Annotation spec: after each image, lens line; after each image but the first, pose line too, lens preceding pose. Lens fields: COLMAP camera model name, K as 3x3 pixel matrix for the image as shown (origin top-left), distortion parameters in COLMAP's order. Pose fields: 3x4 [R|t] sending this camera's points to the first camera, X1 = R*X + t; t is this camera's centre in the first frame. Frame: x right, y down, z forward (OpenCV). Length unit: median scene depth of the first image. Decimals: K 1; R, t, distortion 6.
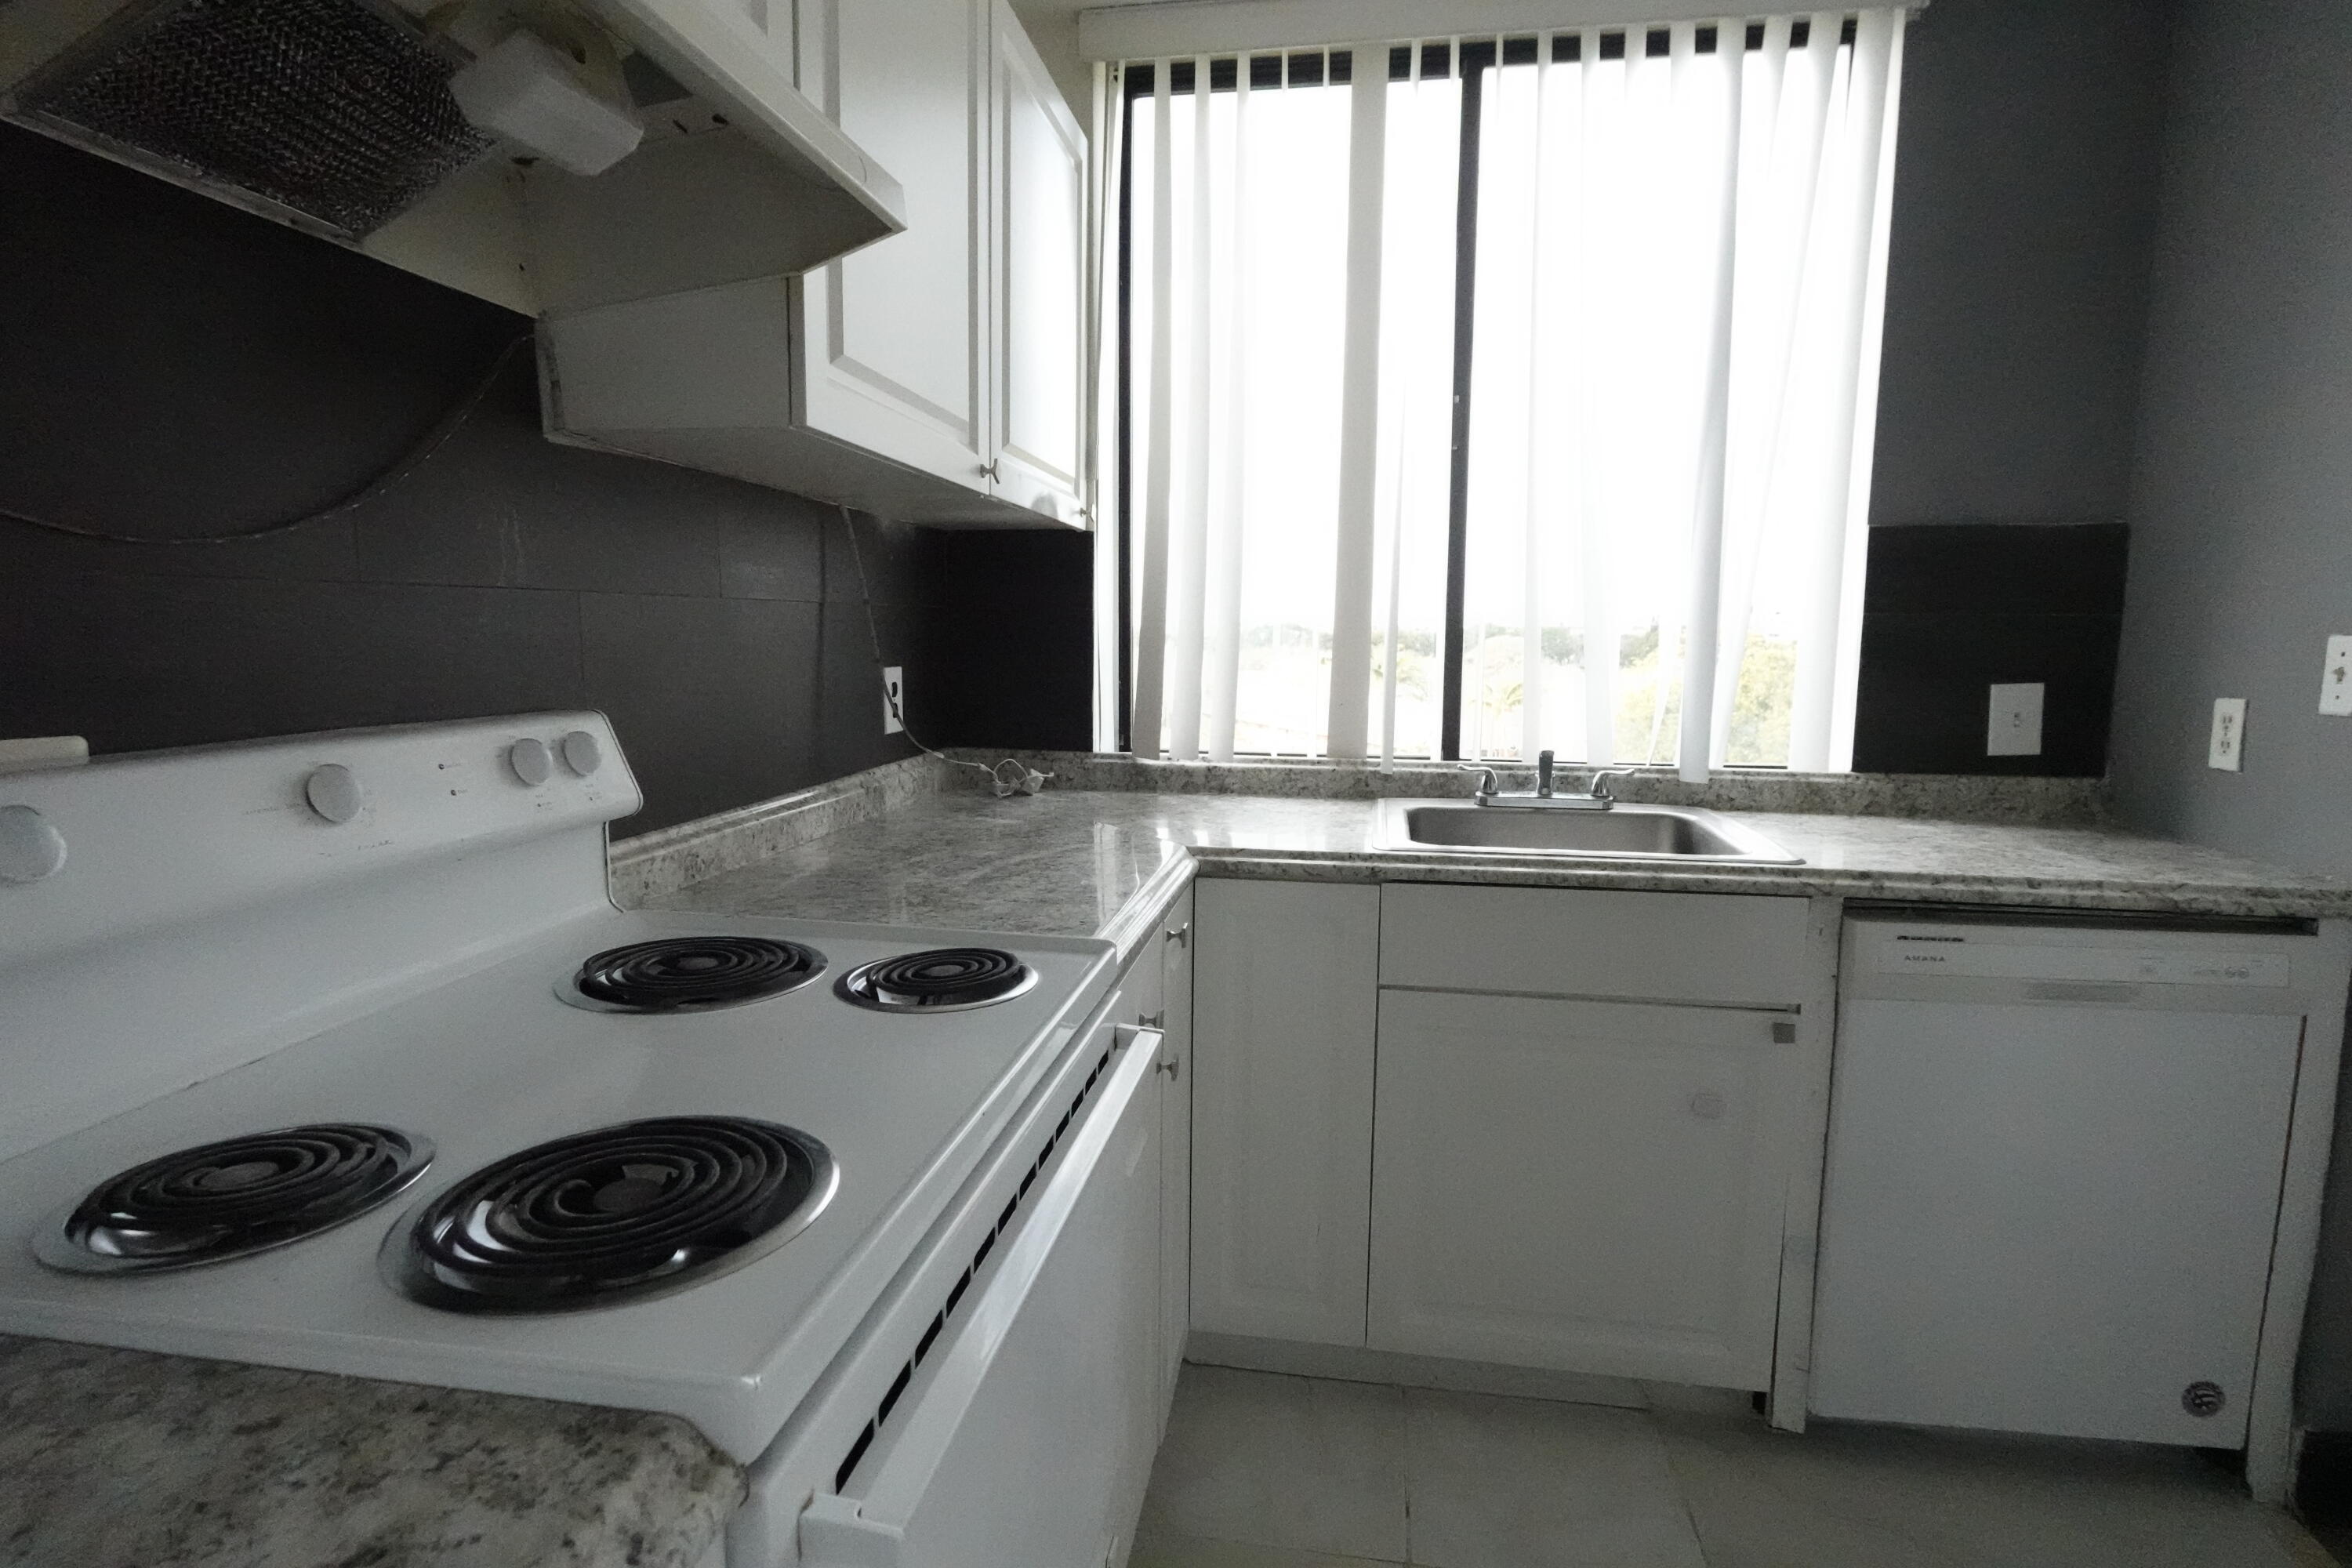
lens RADIAL K [[1200.8, 0, 1167.4], [0, 1200.8, 780.3], [0, 0, 1]] dist [-0.002662, 0.000482]
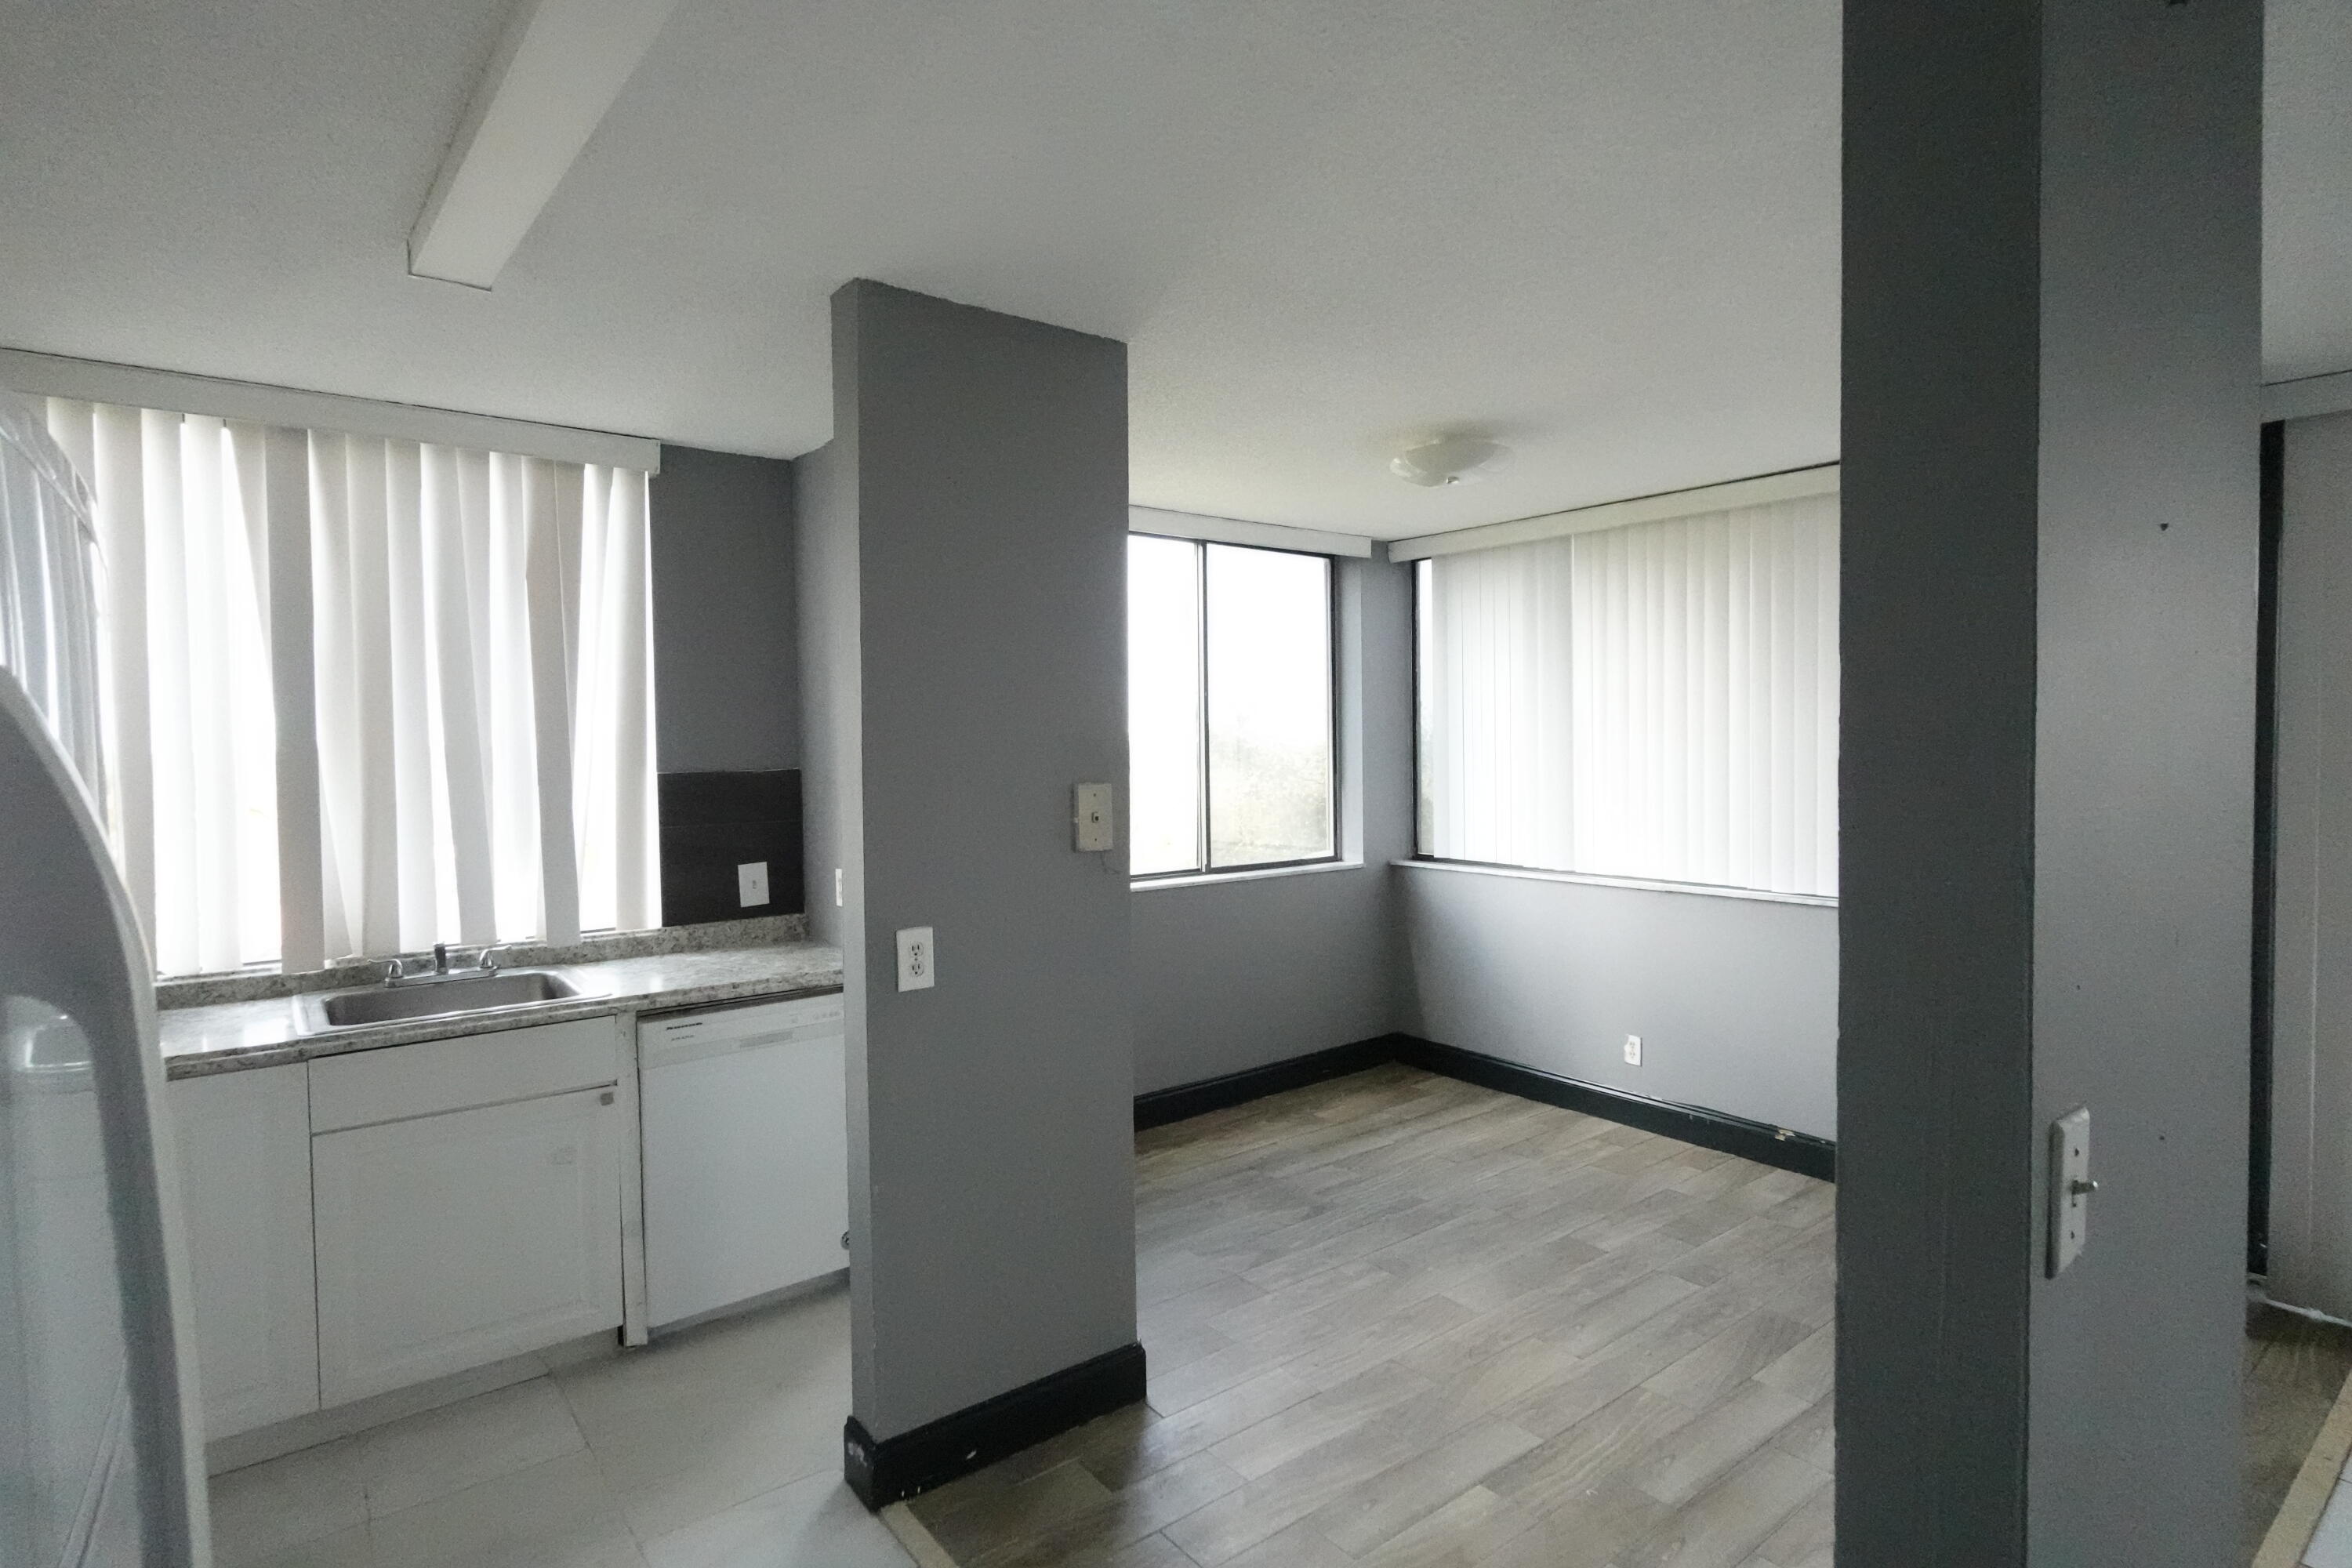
lens RADIAL K [[1200.8, 0, 1193.8], [0, 1200.8, 786.9], [0, 0, 1]] dist [-0.002662, 0.000482]
pose [[0.667597, -0.043007, 0.743279, -0.135232], [0.112140, 0.992749, -0.043280, -0.046799], [-0.736029, 0.112245, 0.667580, -0.627947]]
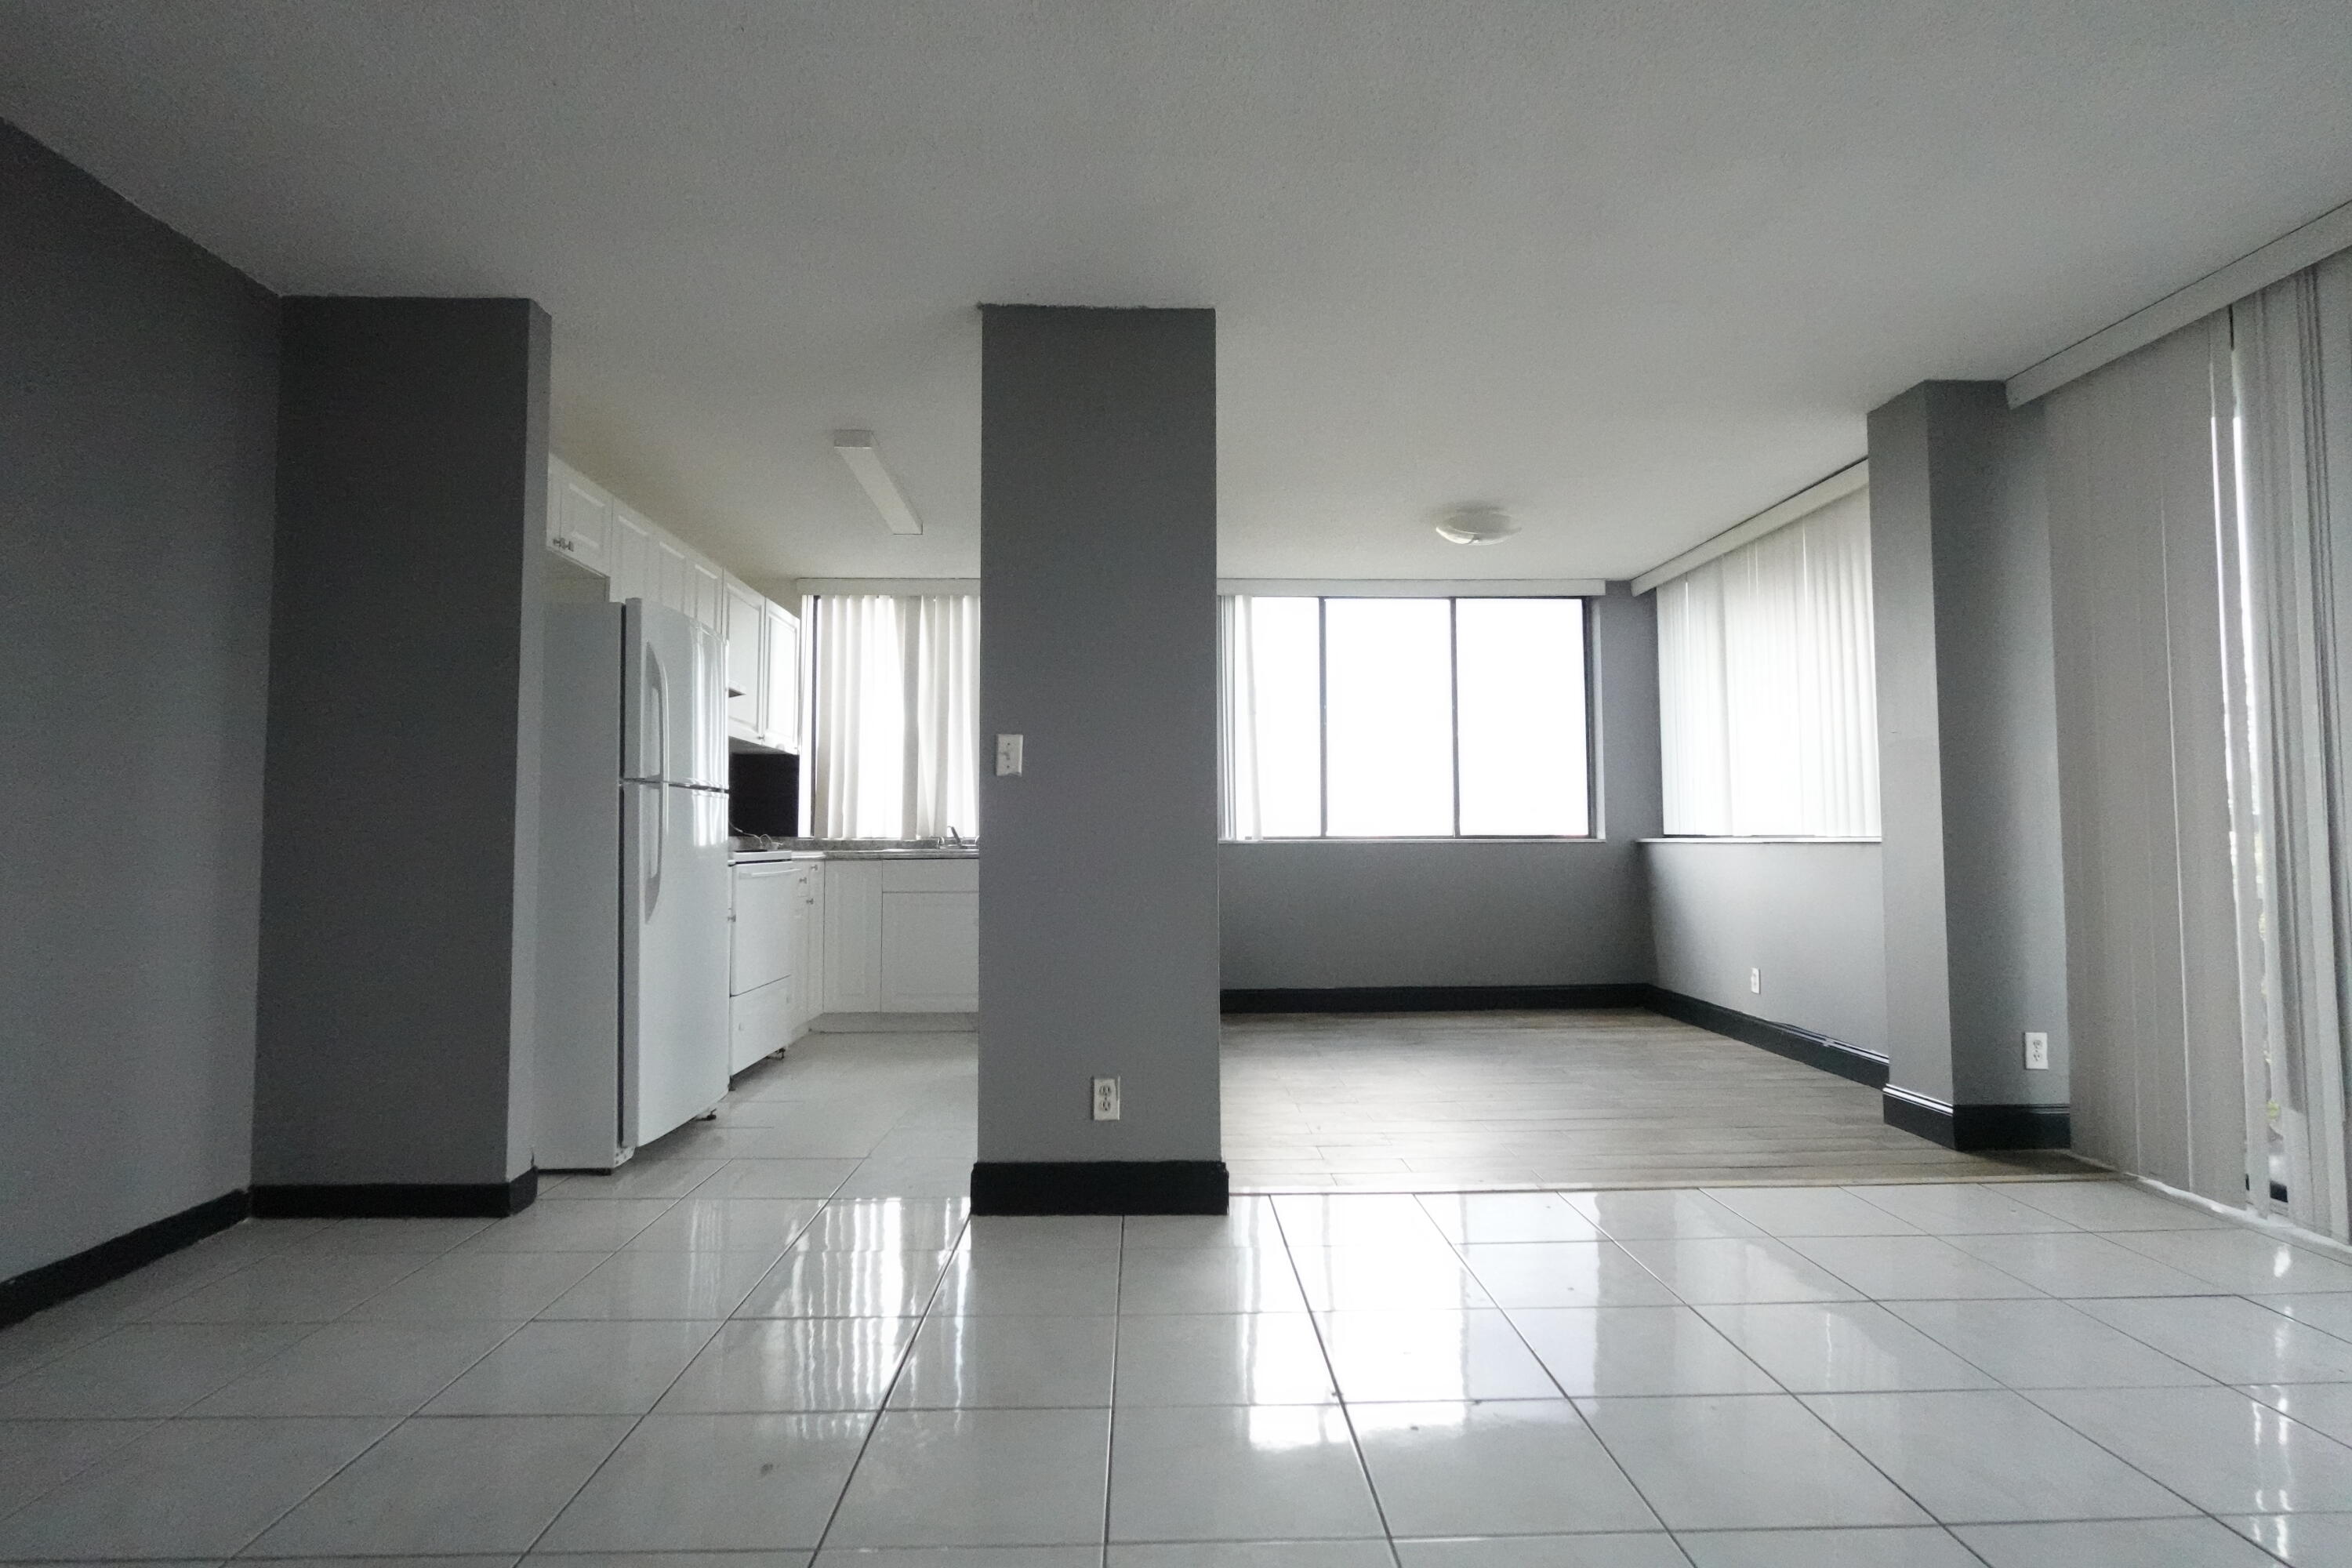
lens RADIAL K [[1200.8, 0, 1176.9], [0, 1200.8, 785.9], [0, 0, 1]] dist [-0.002662, 0.000482]
pose [[0.980329, -0.004049, 0.197330, 0.275229], [0.037859, 0.985082, -0.167867, 0.404326], [-0.193707, 0.172035, 0.965858, -2.055328]]
